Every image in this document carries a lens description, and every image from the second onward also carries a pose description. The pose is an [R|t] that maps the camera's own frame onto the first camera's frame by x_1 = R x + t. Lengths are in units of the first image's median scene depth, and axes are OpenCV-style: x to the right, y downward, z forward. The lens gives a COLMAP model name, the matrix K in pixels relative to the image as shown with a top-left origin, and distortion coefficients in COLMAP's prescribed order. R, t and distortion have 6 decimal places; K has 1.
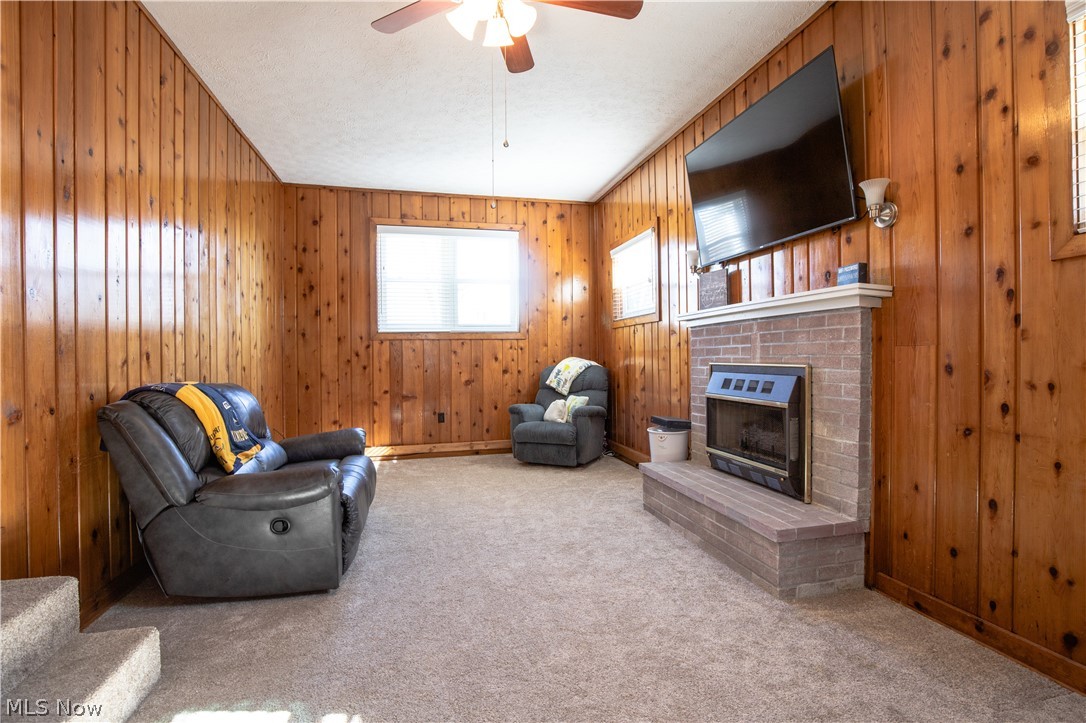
lens RADIAL K [[518.1, 0, 543.8], [0, 518.1, 357.0], [0, 0, 1]] dist [-0.015998, 0.000092]
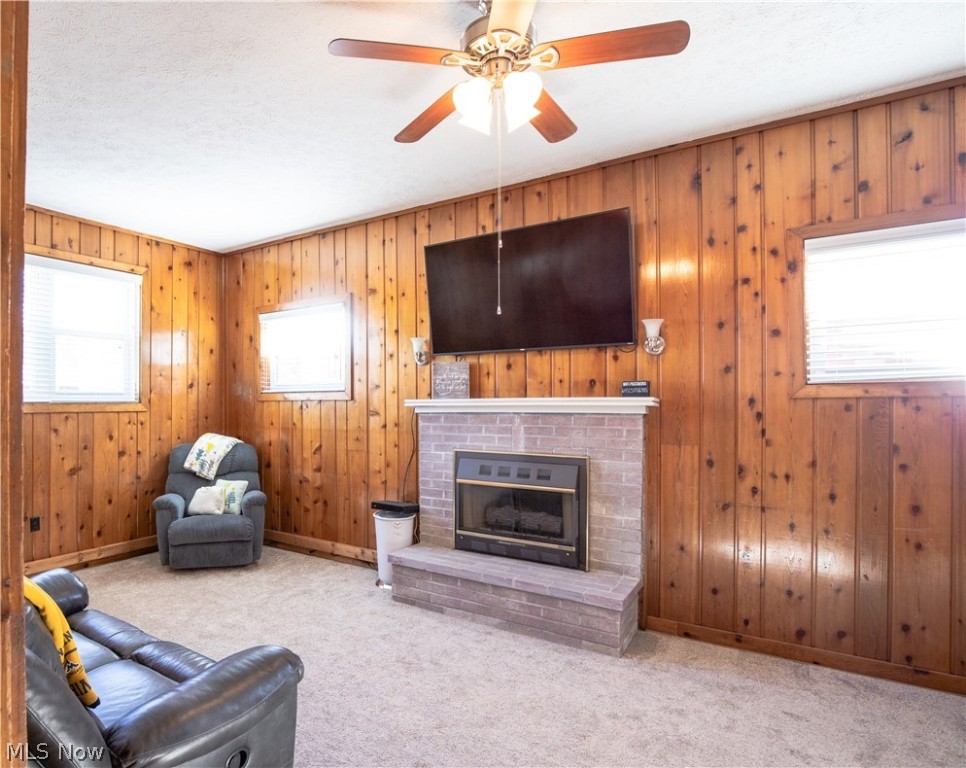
lens RADIAL K [[524.1, 0, 481.9], [0, 524.1, 414.6], [0, 0, 1]] dist [-0.025823, 0.000076]
pose [[0.778467, 0.013140, 0.627547, -0.390537], [-0.003797, 0.999861, -0.016225, -0.053786], [-0.627673, 0.010248, 0.778409, 0.169945]]
